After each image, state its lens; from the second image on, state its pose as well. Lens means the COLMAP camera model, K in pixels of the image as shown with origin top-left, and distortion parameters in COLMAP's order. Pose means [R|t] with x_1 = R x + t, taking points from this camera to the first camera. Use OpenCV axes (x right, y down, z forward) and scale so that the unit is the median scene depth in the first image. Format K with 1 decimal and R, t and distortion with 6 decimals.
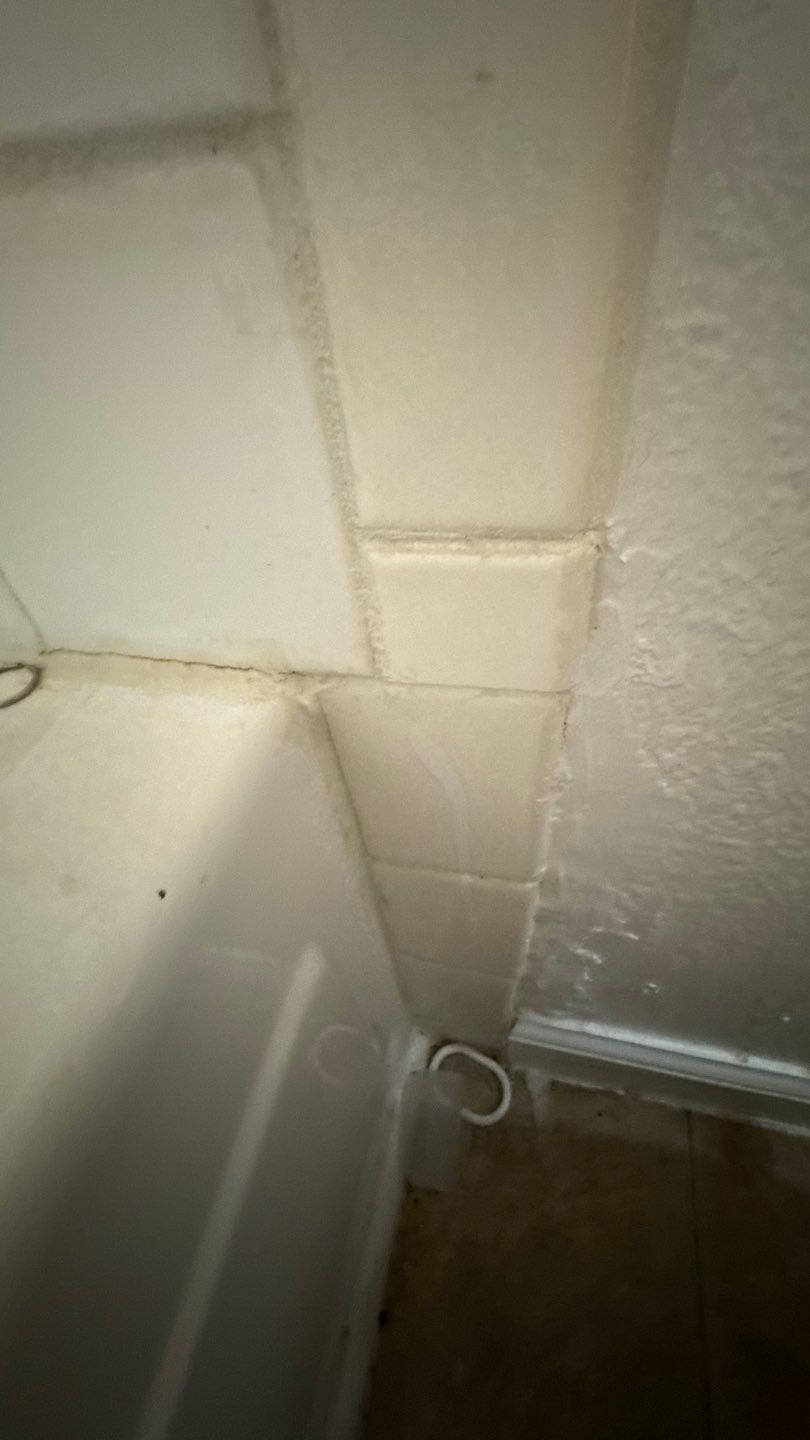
lens RADIAL K [[583.5, 0, 392.5], [0, 583.5, 717.4], [0, 0, 1]] dist [-0.001160, -0.000140]
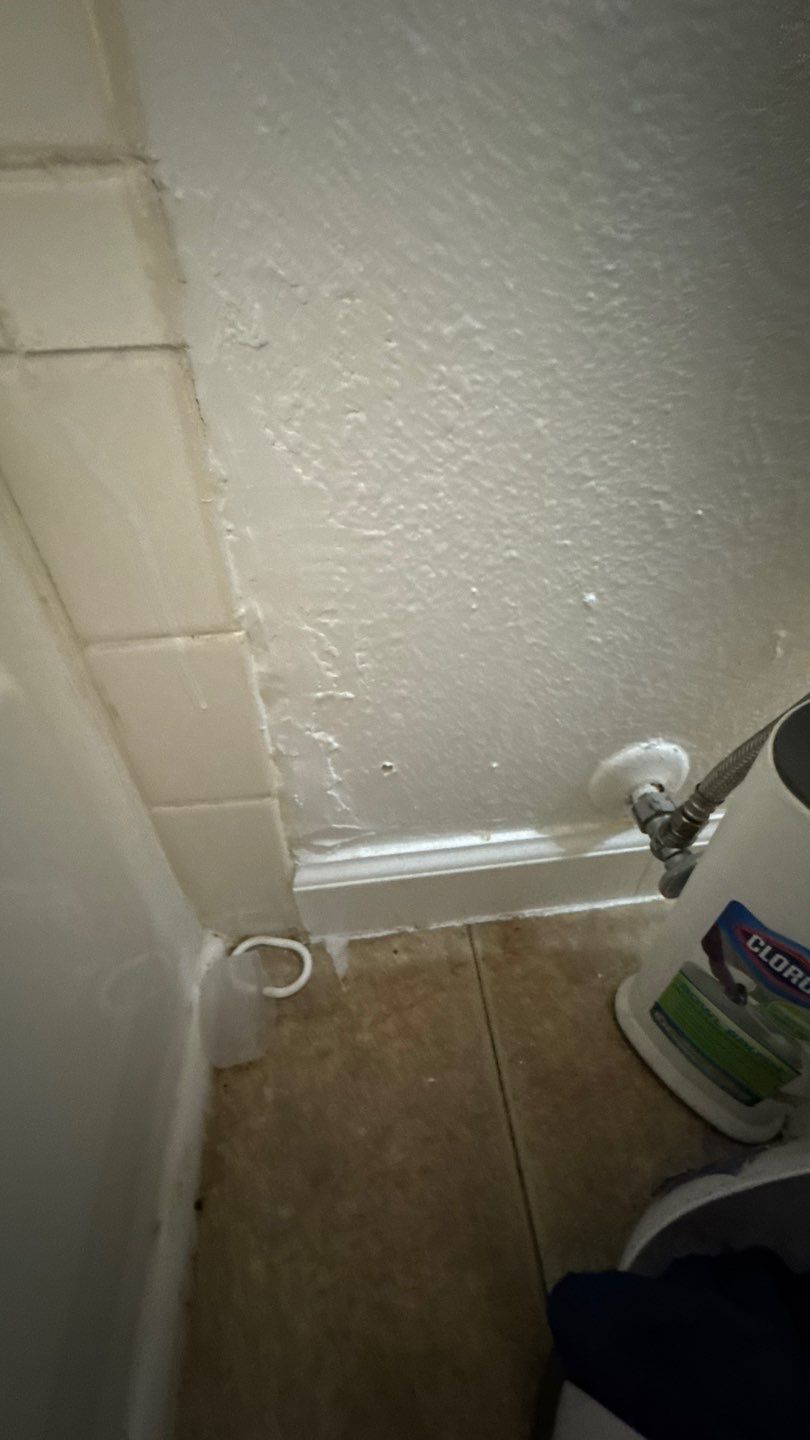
lens RADIAL K [[583.5, 0, 398.4], [0, 583.5, 729.9], [0, 0, 1]] dist [-0.001160, -0.000140]
pose [[0.938046, -0.154032, 0.310394, 0.097758], [0.195820, 0.974662, -0.108116, 0.419405], [-0.285876, 0.162199, 0.944440, -0.073183]]
